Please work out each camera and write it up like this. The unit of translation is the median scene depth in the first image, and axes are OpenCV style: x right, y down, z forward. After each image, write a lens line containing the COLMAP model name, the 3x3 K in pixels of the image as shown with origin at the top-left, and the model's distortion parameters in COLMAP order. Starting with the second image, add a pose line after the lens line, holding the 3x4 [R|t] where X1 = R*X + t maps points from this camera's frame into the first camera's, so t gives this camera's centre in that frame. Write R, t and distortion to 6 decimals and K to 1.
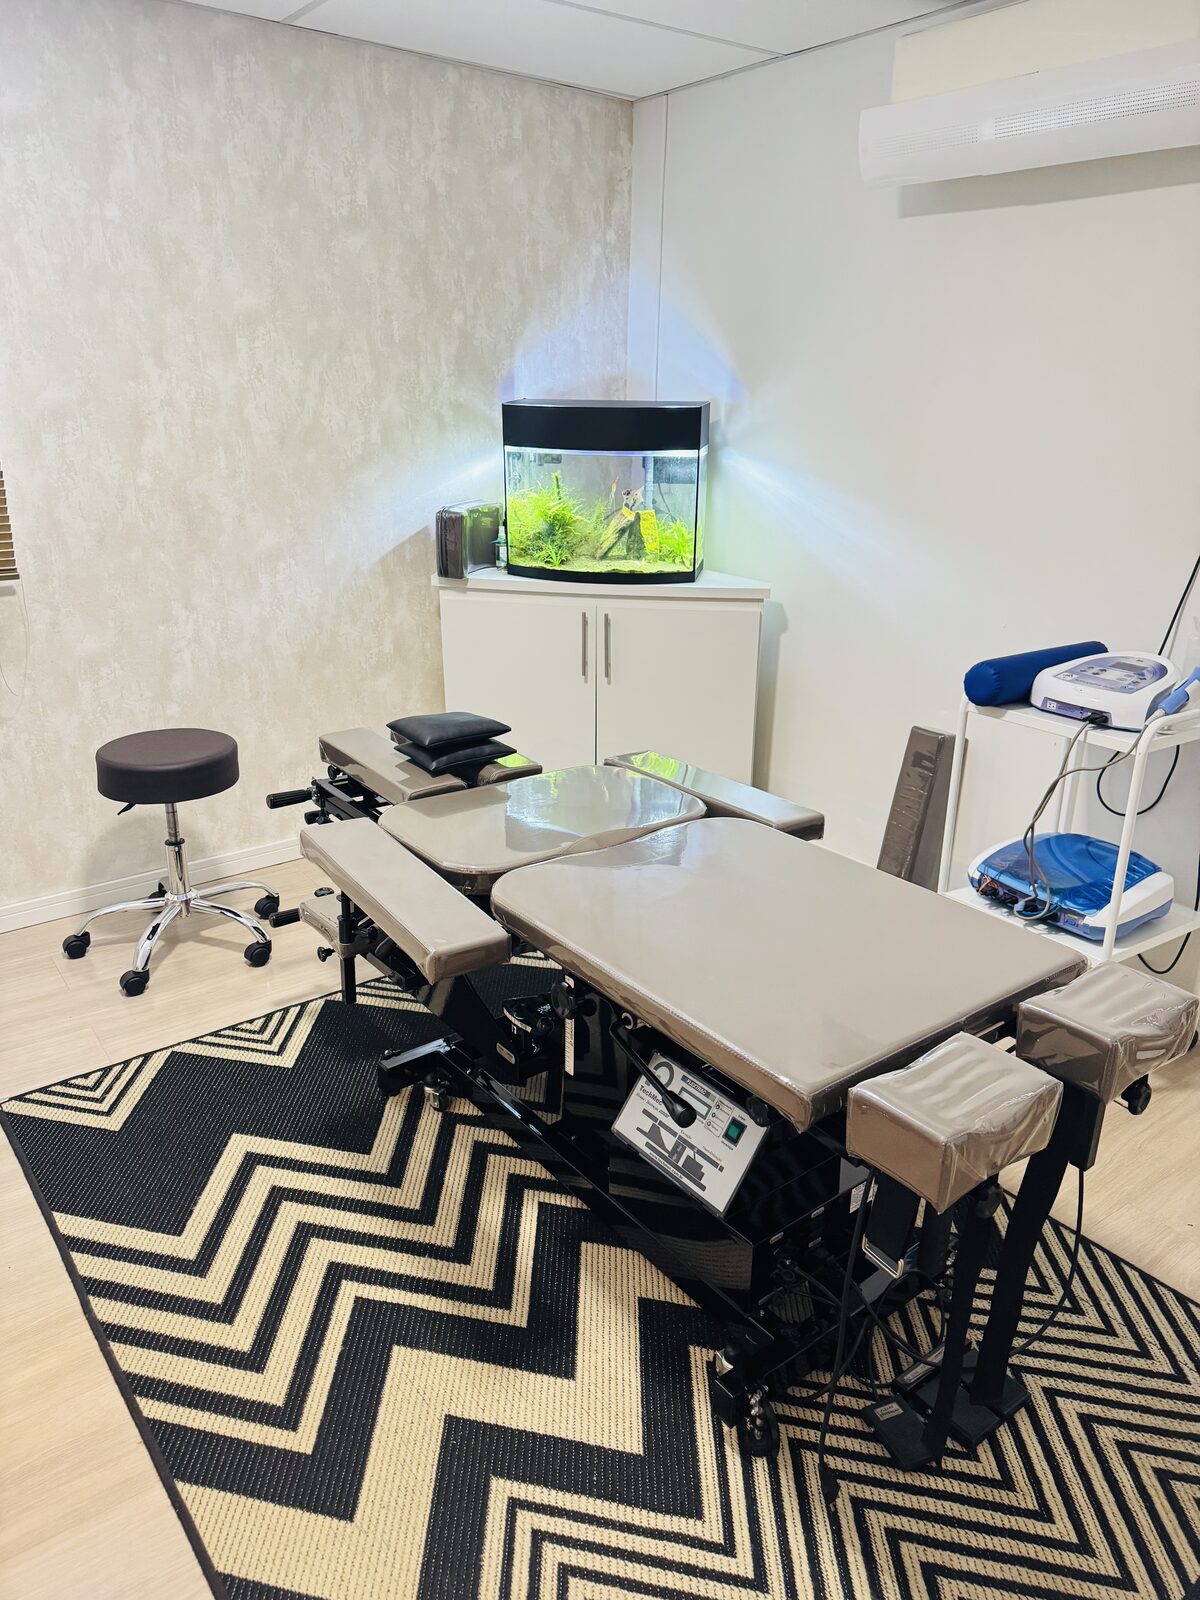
lens RADIAL K [[1122.5, 0, 603.3], [0, 1122.5, 810.9], [0, 0, 1]] dist [0.079734, -0.061370]
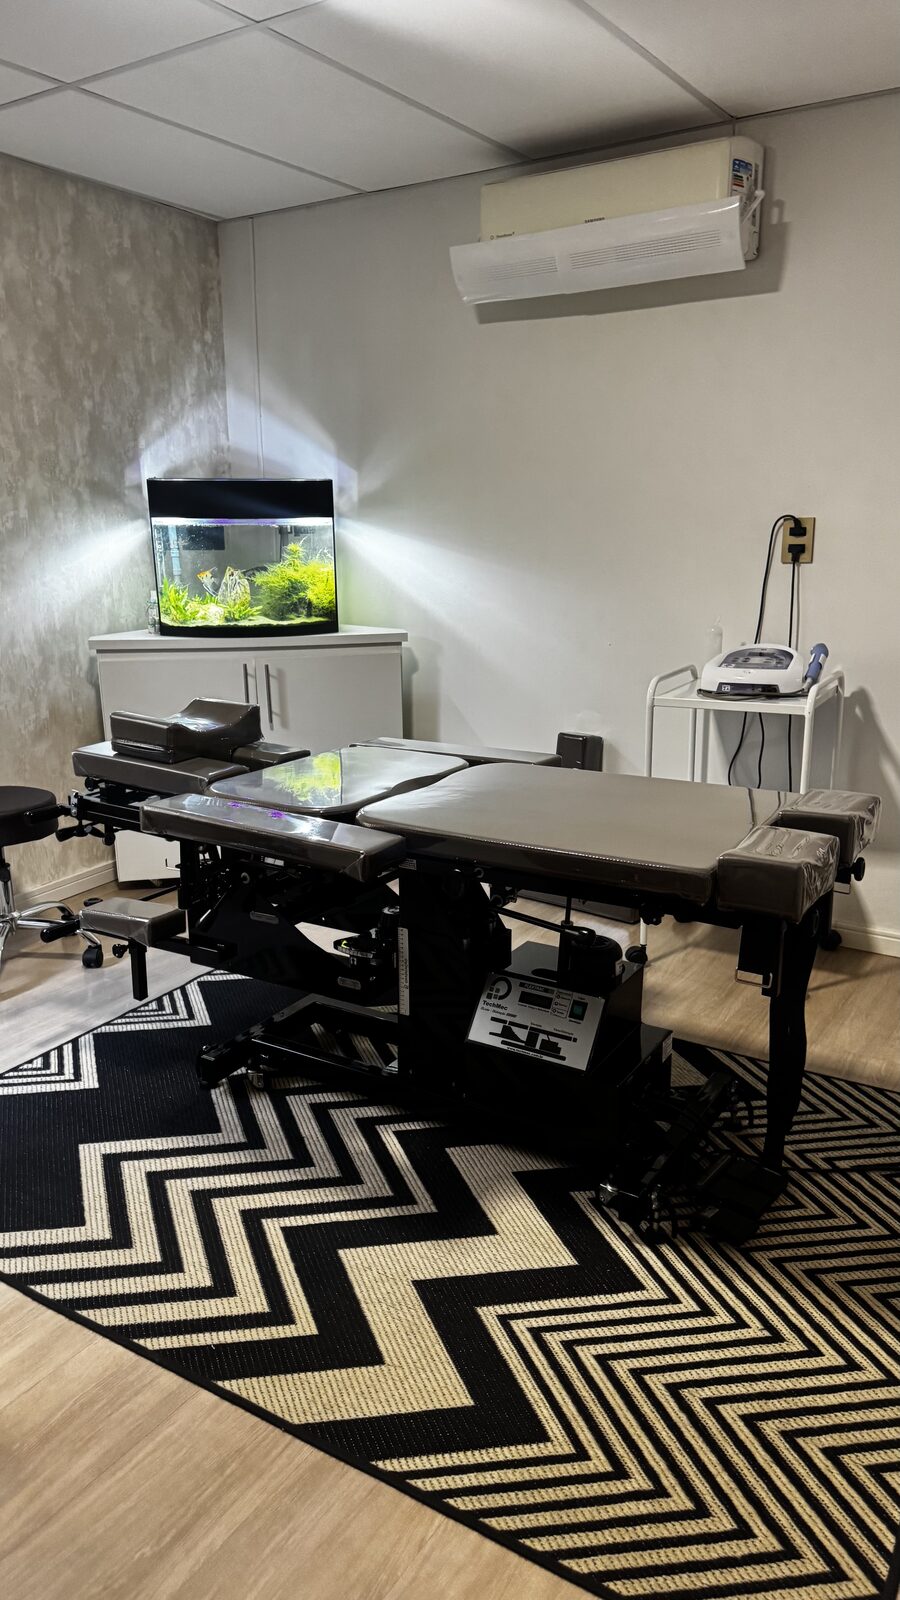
lens RADIAL K [[1111.1, 0, 444.2], [0, 1111.1, 797.3], [0, 0, 1]] dist [0.148574, -0.111898]
pose [[0.940272, -0.110125, 0.322120, -0.212157], [0.139992, 0.987604, -0.071000, 0.061198], [-0.310308, 0.111853, 0.944033, -0.086146]]
